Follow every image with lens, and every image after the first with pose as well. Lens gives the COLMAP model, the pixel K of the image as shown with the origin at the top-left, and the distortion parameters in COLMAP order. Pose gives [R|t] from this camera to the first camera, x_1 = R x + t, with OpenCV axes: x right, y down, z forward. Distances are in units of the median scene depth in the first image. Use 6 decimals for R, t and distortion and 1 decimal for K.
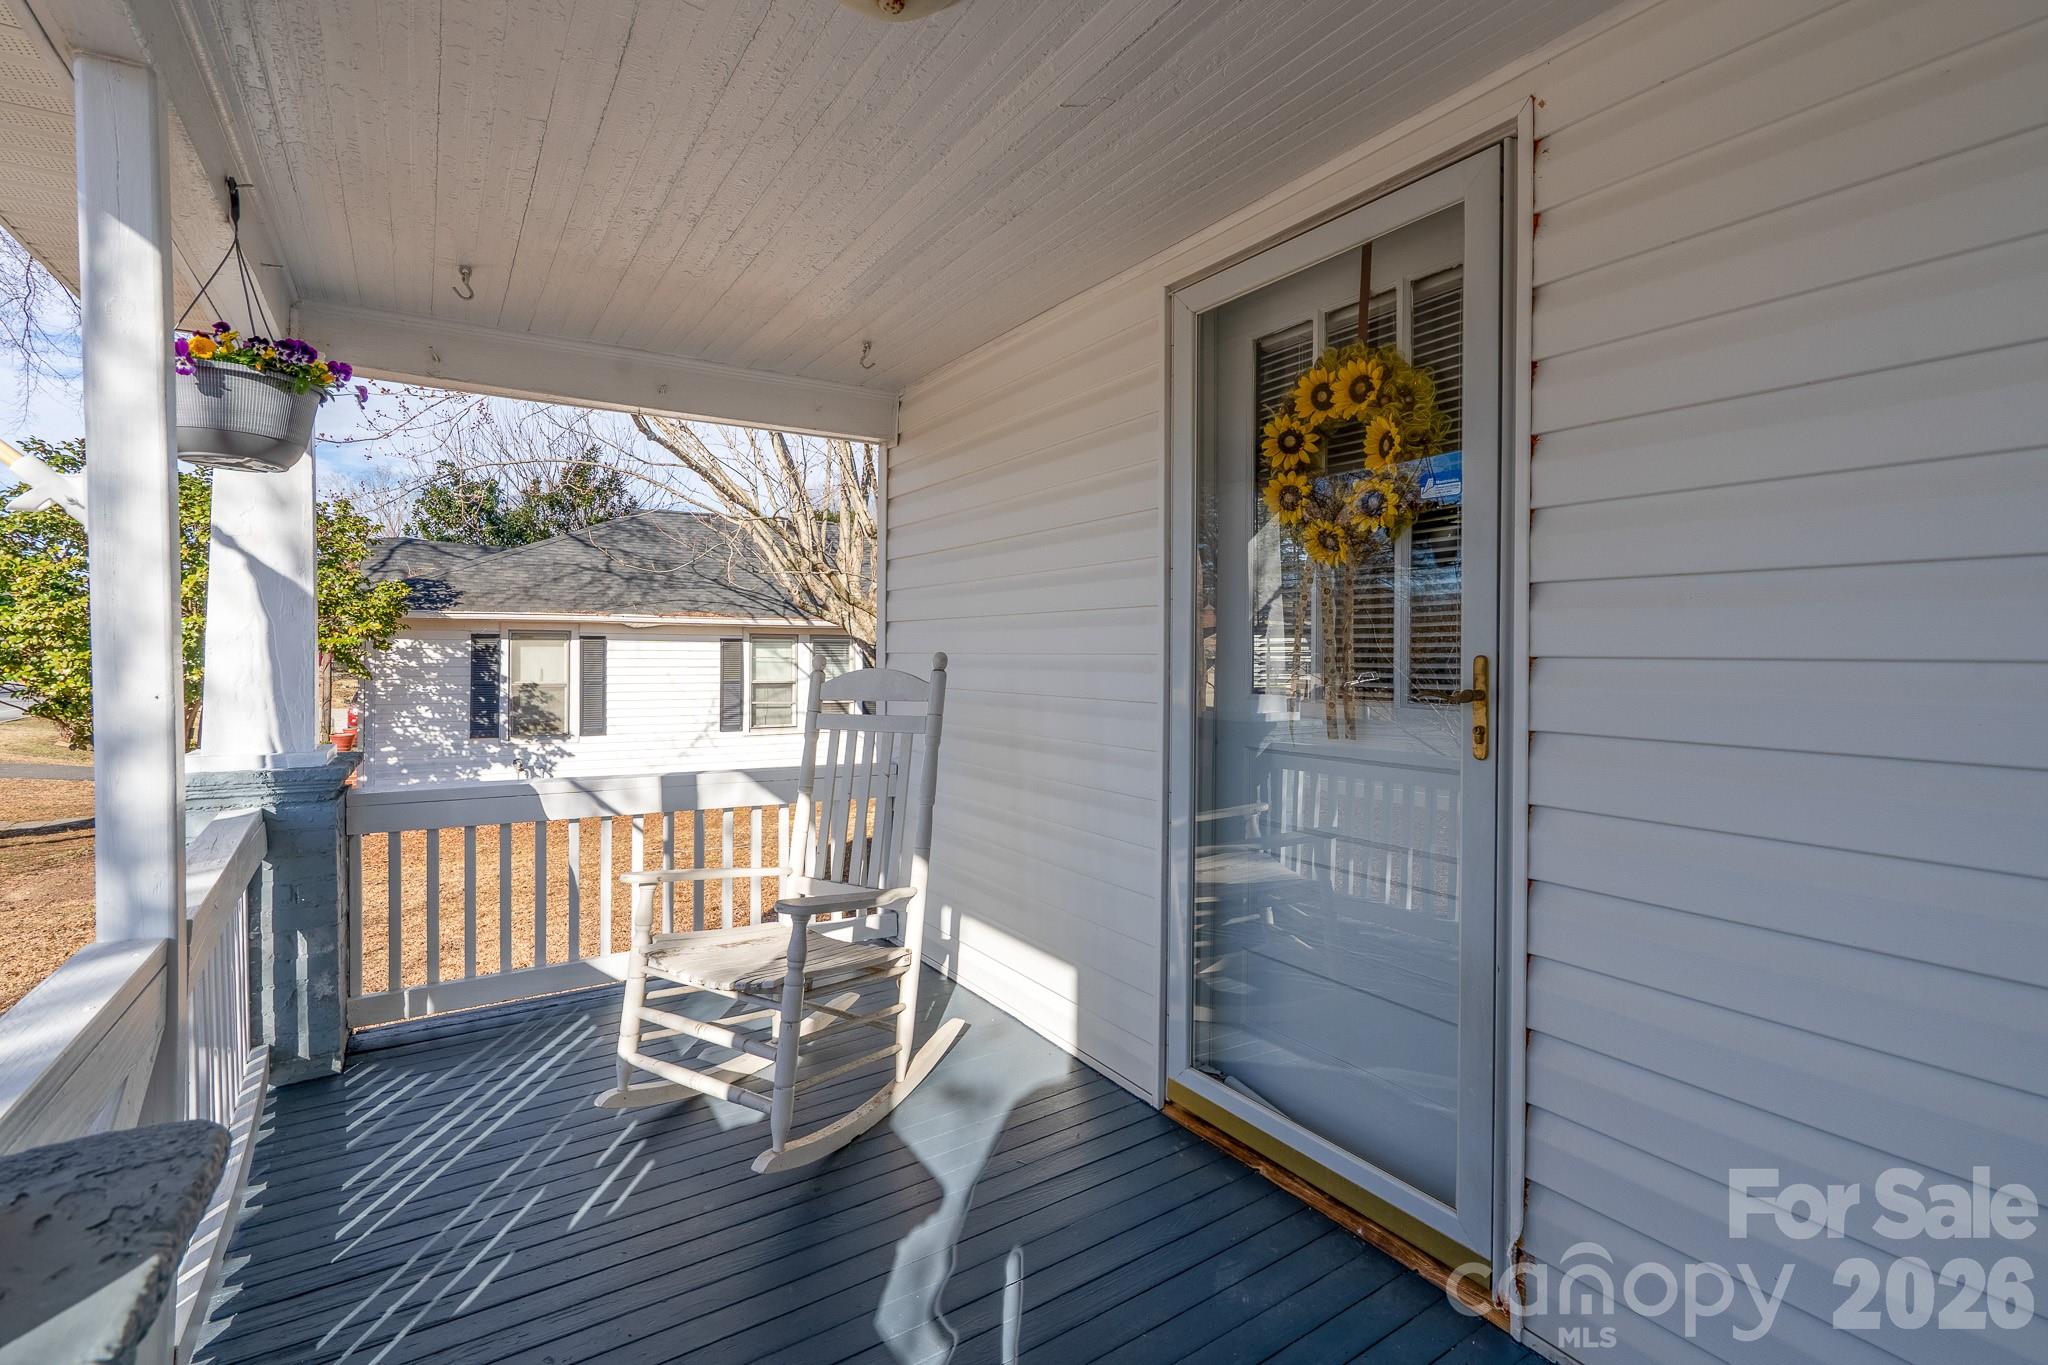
lens RADIAL K [[945.7, 0, 1024.0], [0, 945.7, 682.5], [0, 0, 1]] dist [0.001777, 0.001425]
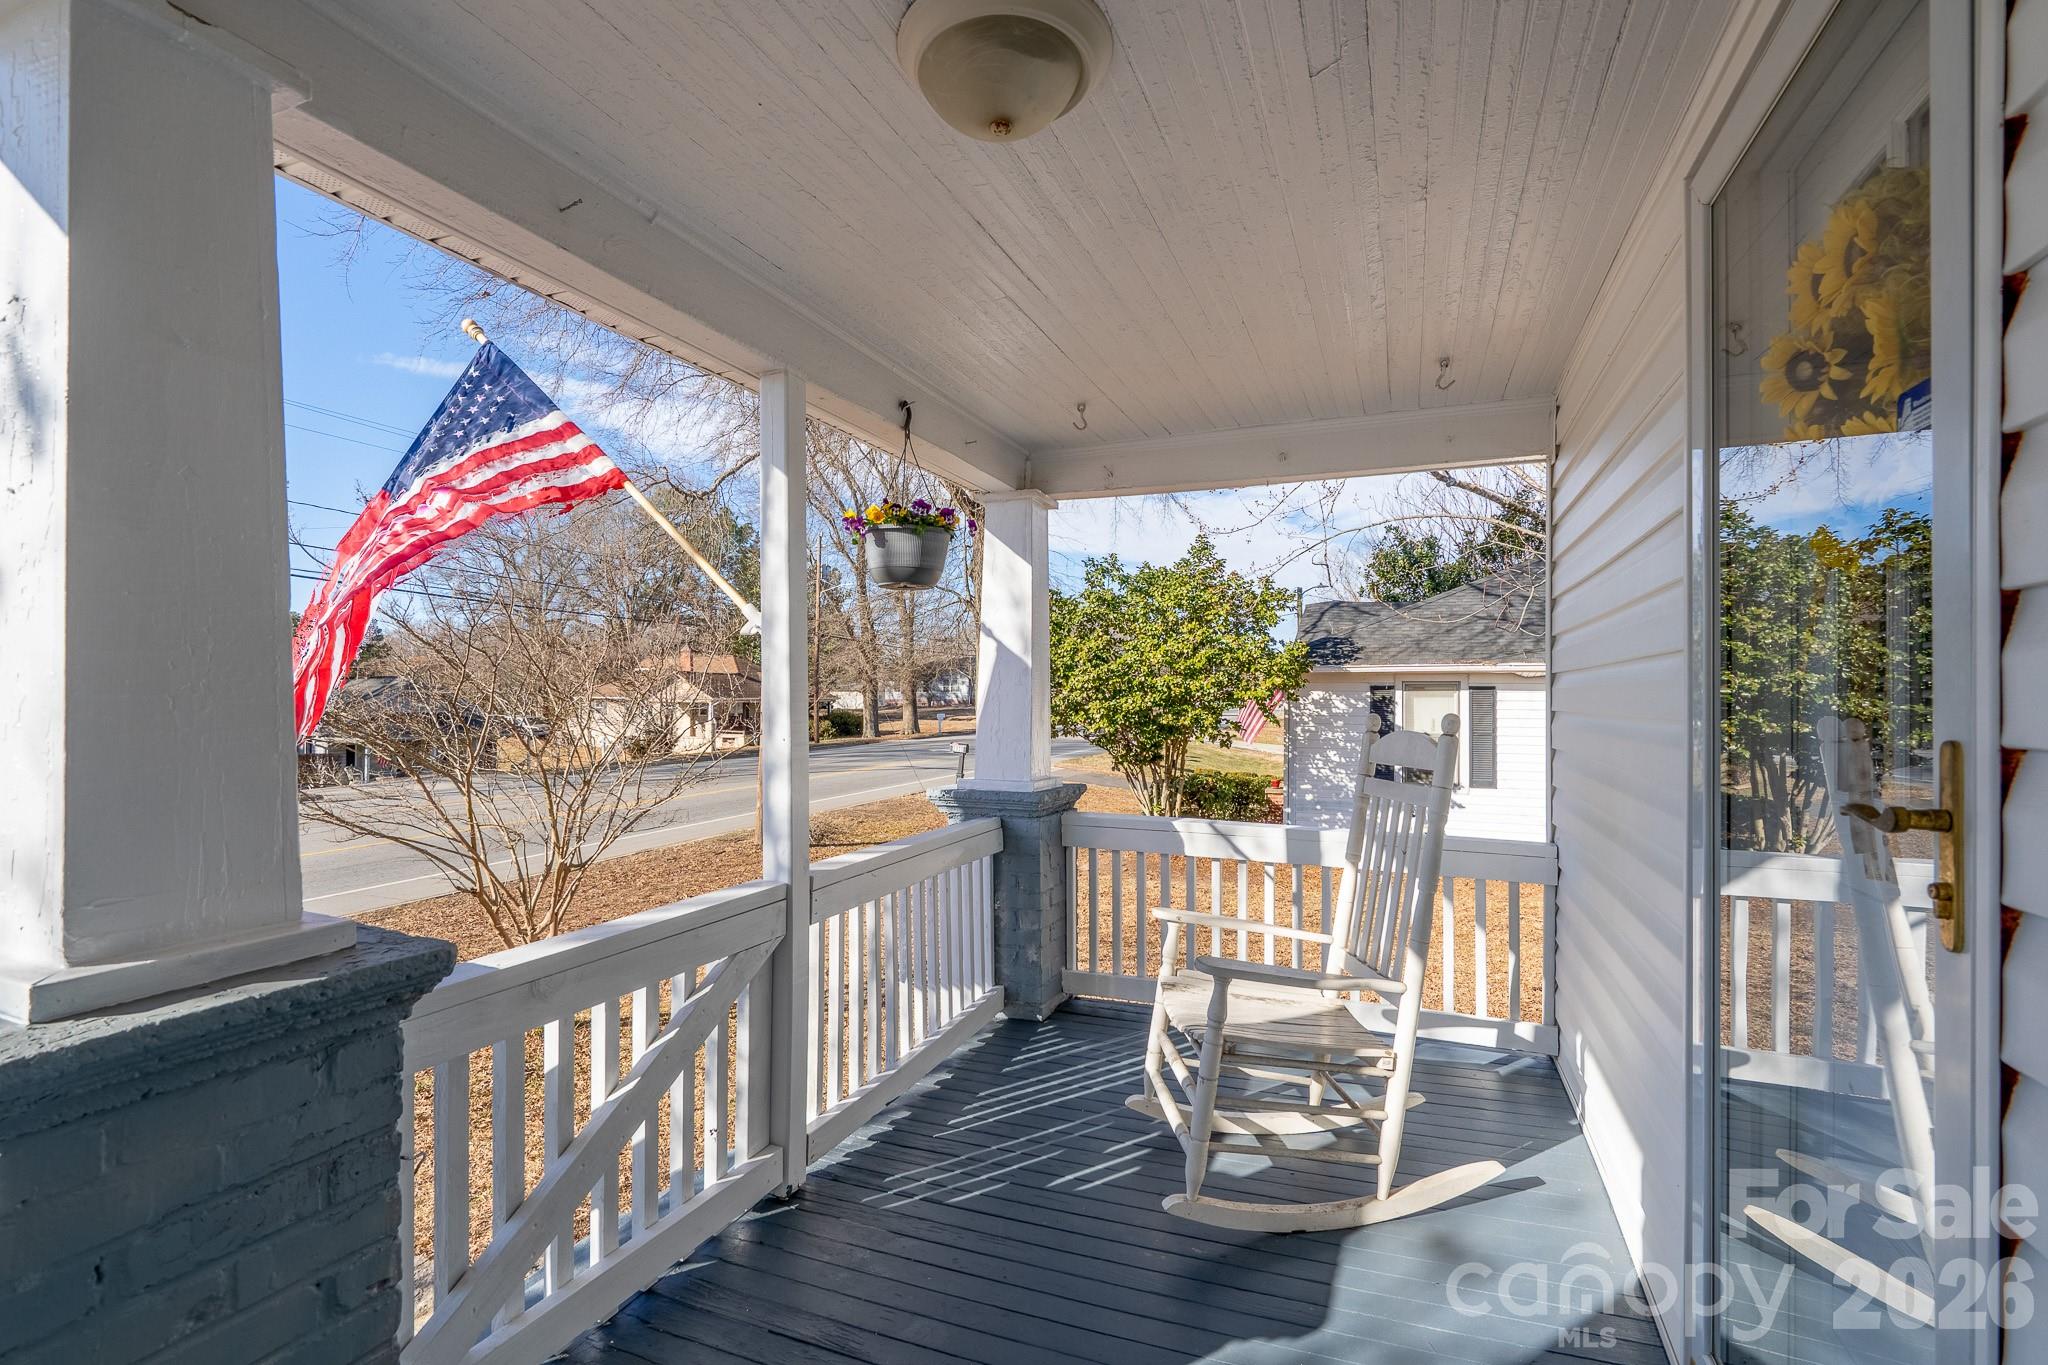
lens RADIAL K [[965.3, 0, 1030.0], [0, 965.3, 721.5], [0, 0, 1]] dist [-0.005765, -0.000029]
pose [[0.572074, 0.017771, -0.820009, 0.100969], [-0.025942, 0.999657, 0.003566, -0.004633], [0.819791, 0.019233, 0.572339, 0.051256]]
